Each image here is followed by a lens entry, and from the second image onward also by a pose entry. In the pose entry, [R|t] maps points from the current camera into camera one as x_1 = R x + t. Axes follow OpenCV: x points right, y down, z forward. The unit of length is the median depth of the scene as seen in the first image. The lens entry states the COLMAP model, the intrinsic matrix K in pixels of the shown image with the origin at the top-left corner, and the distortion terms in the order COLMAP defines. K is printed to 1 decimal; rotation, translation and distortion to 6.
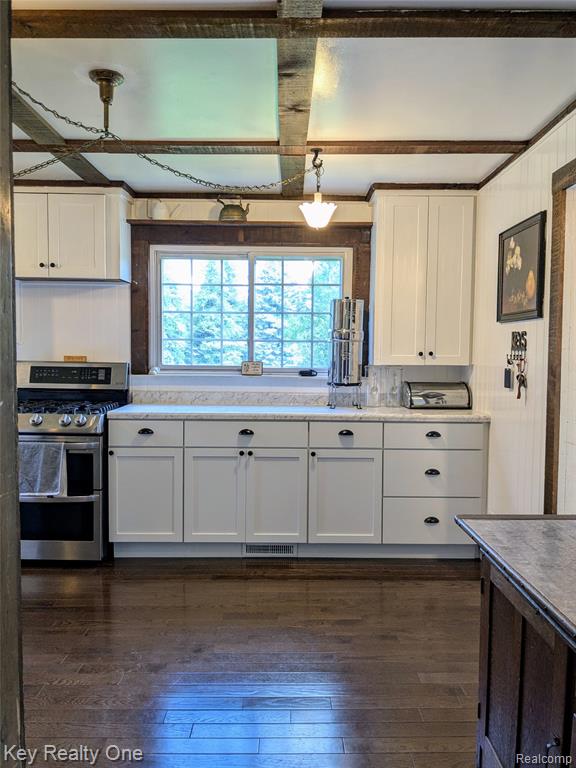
lens RADIAL K [[606.0, 0, 288.8], [0, 606.0, 380.3], [0, 0, 1]] dist [0.036602, -0.075131]
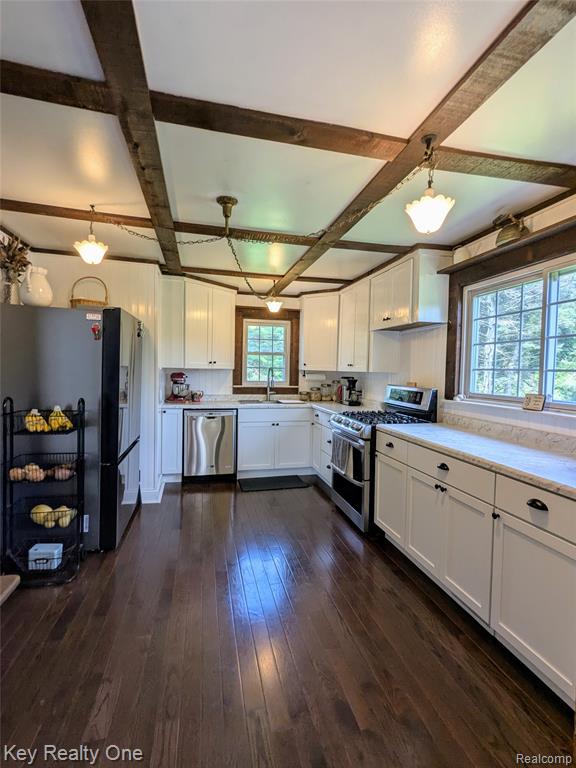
lens RADIAL K [[362.7, 0, 289.3], [0, 362.7, 386.6], [0, 0, 1]] dist [-0.004593, 0.002867]
pose [[0.240669, 0.040589, -0.969758, 0.389702], [-0.064660, 0.997576, 0.025706, -0.035818], [0.968451, 0.056518, 0.242710, 0.576756]]
